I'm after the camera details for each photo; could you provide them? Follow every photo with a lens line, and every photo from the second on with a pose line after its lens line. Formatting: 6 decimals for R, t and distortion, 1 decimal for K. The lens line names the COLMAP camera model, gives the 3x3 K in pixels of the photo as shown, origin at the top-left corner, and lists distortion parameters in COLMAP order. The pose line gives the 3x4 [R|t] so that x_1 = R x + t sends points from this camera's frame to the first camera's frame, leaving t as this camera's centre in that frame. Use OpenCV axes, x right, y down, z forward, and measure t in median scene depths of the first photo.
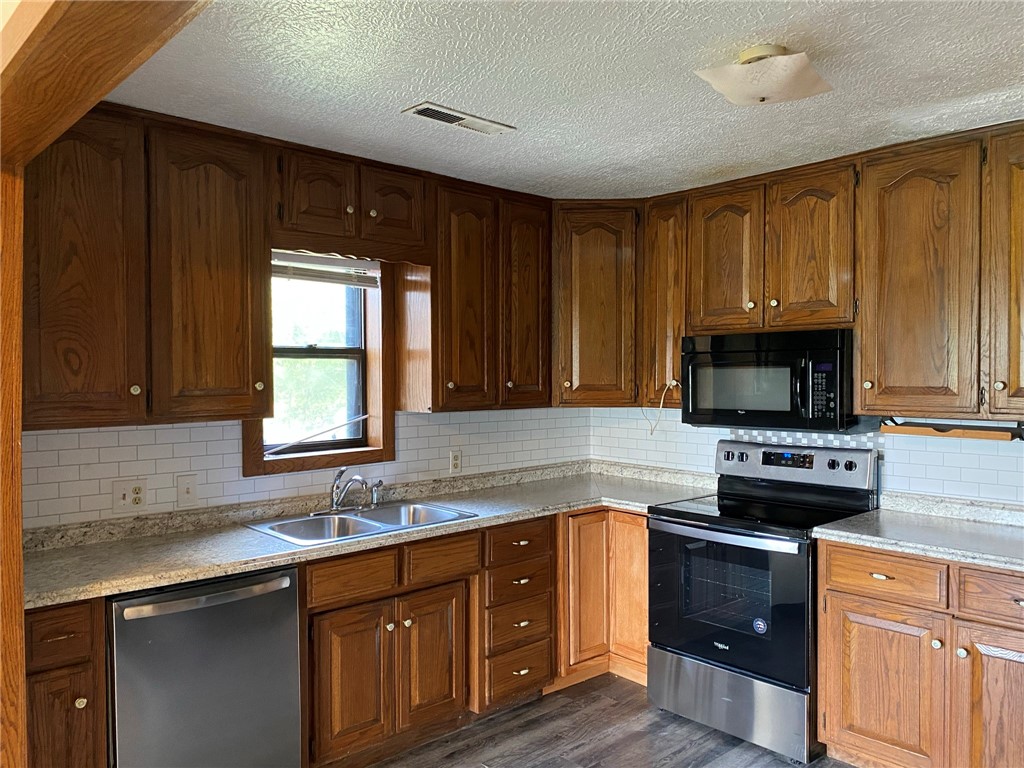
lens RADIAL K [[773.4, 0, 505.7], [0, 773.4, 388.8], [0, 0, 1]] dist [0.031429, -0.052290]
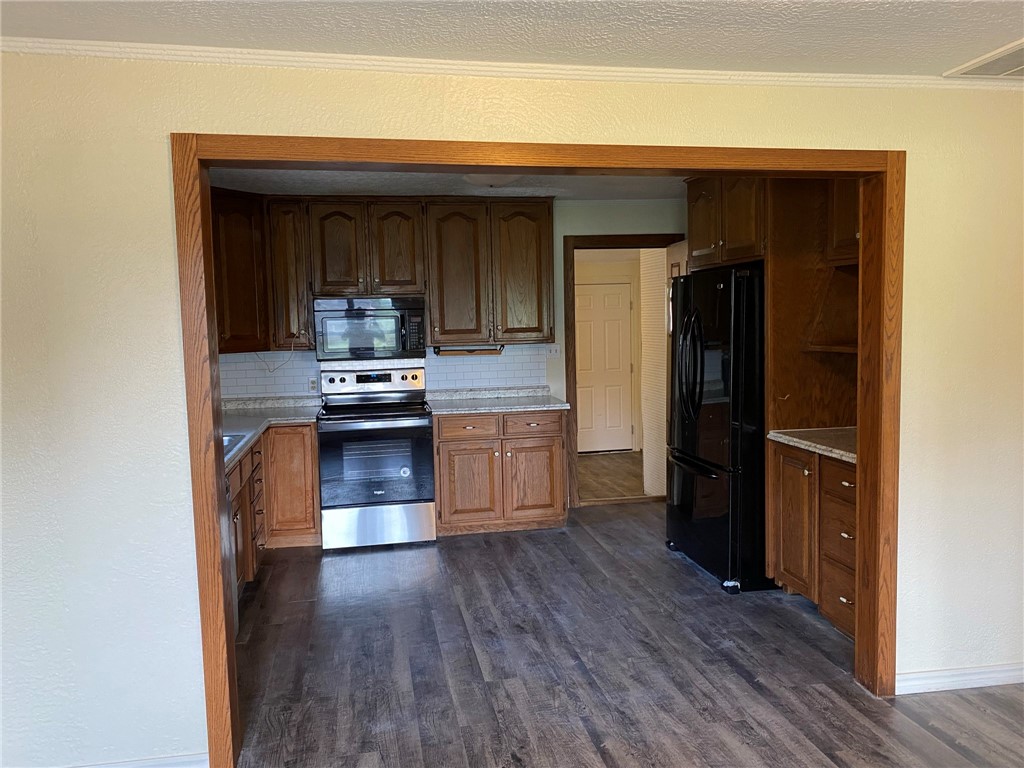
lens RADIAL K [[773.4, 0, 515.7], [0, 773.4, 385.5], [0, 0, 1]] dist [0.031429, -0.052290]
pose [[0.512208, -0.081070, 0.855027, -0.898383], [0.035177, 0.996680, 0.073428, -0.000504], [-0.858141, -0.007533, 0.513359, -0.071197]]
